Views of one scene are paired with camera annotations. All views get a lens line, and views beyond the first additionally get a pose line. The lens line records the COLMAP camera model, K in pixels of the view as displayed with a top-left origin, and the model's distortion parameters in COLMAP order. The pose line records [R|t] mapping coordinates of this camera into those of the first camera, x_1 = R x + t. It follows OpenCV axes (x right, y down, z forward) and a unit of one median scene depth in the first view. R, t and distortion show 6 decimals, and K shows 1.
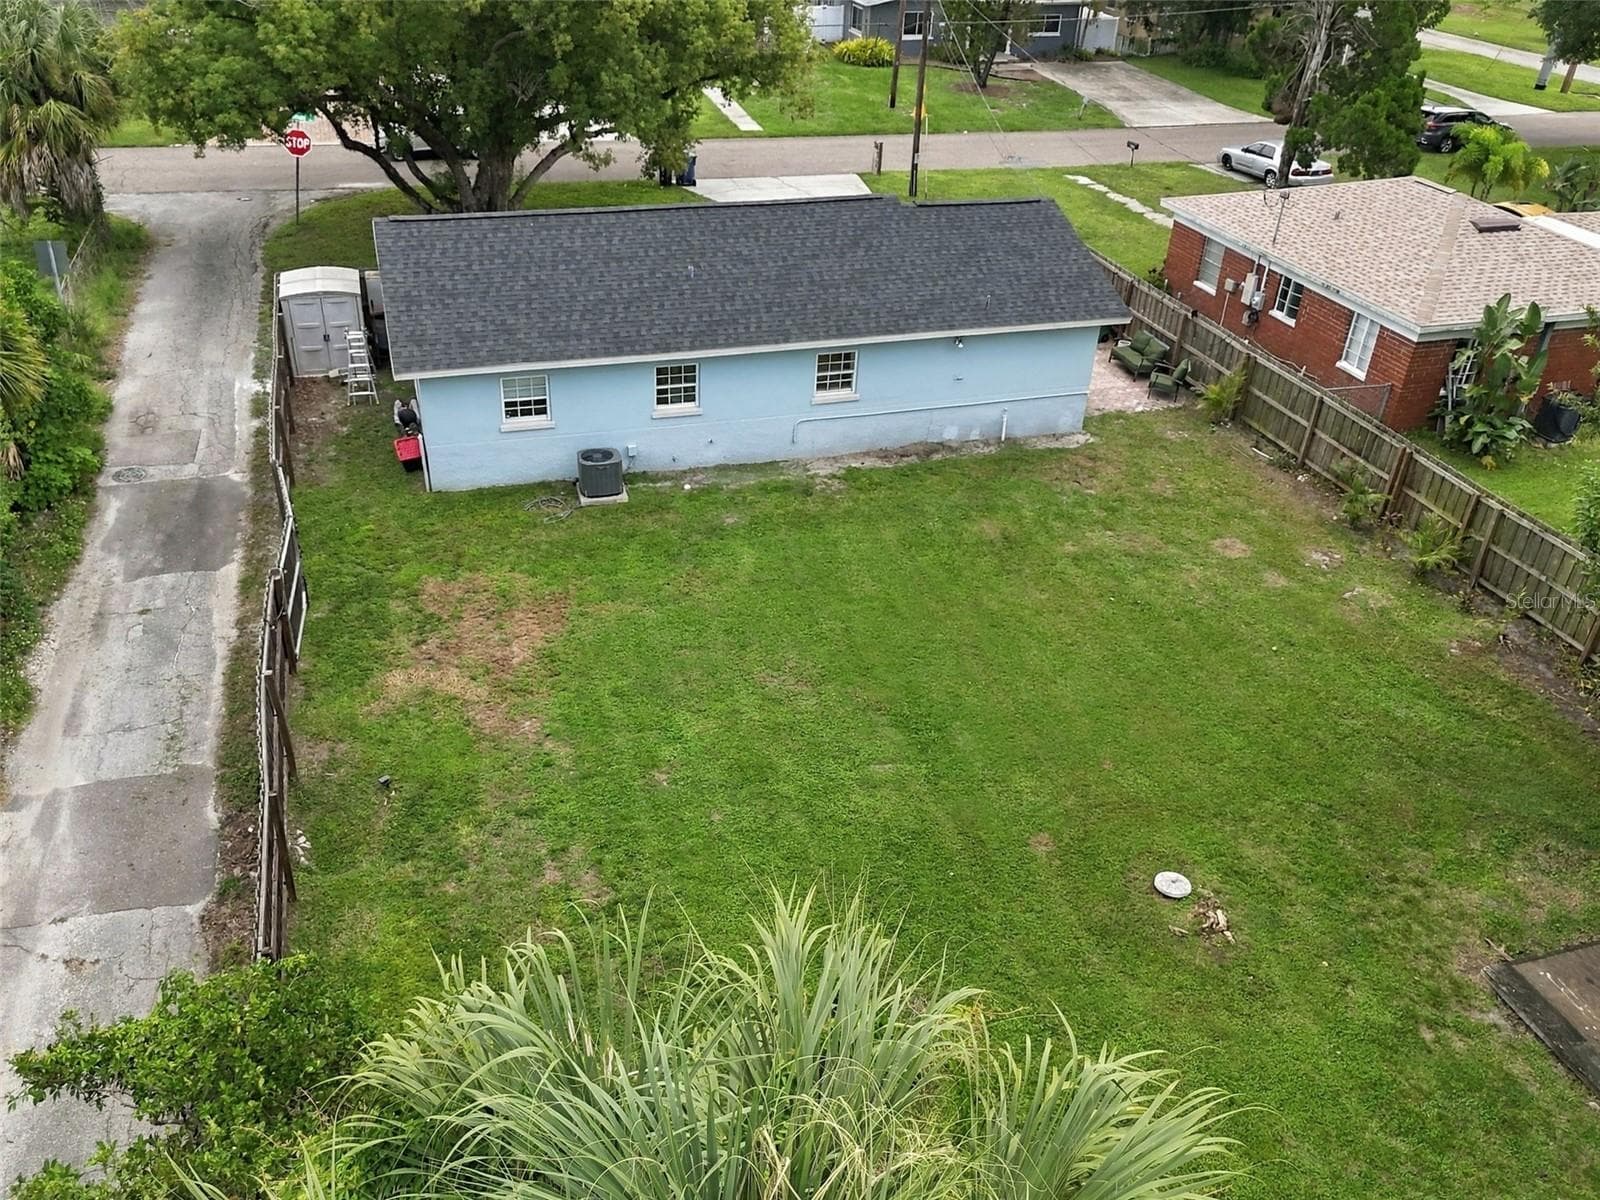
lens RADIAL K [[1268.3, 0, 800.0], [0, 1268.3, 600.0], [0, 0, 1]] dist [0.081528, -0.094033]
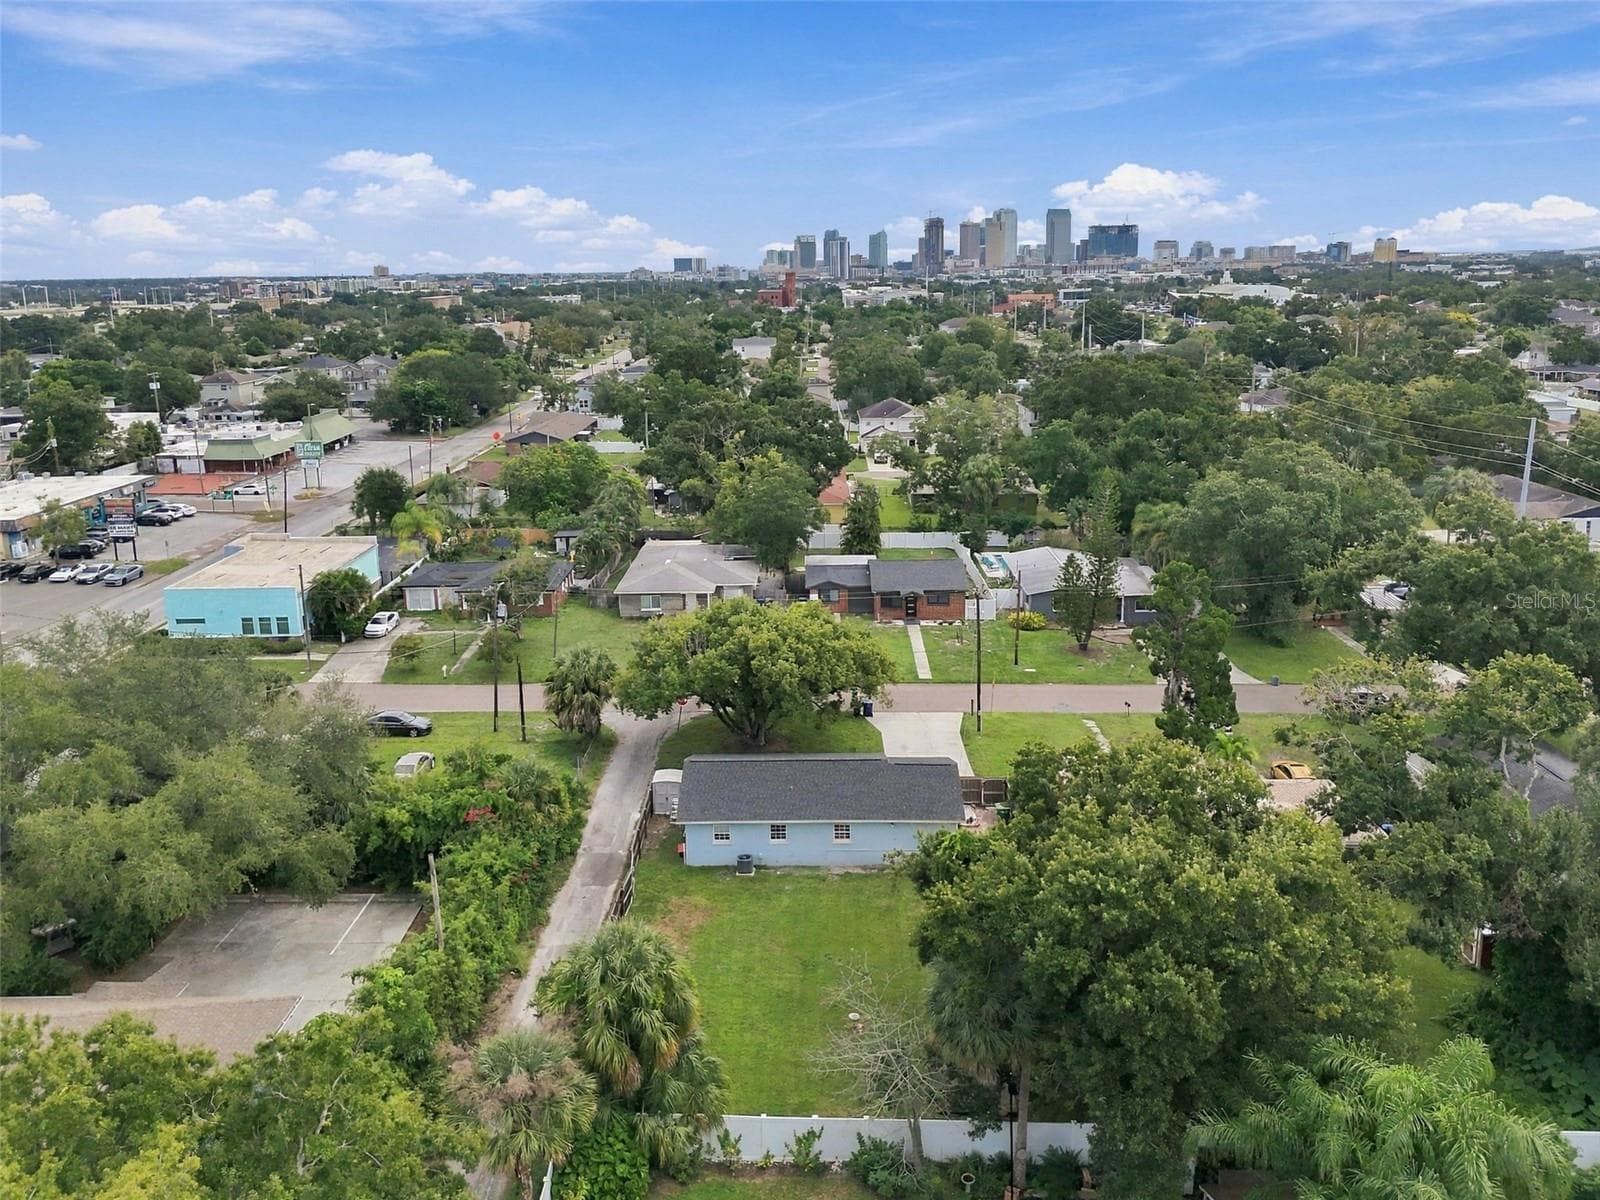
lens RADIAL K [[1222.1, 0, 818.2], [0, 1222.1, 559.9], [0, 0, 1]] dist [0.085535, -0.132052]
pose [[0.951708, 0.024269, -0.306044, 0.748619], [-0.122970, 0.943542, -0.307581, 0.069910], [0.281301, 0.330362, 0.900961, -1.457631]]
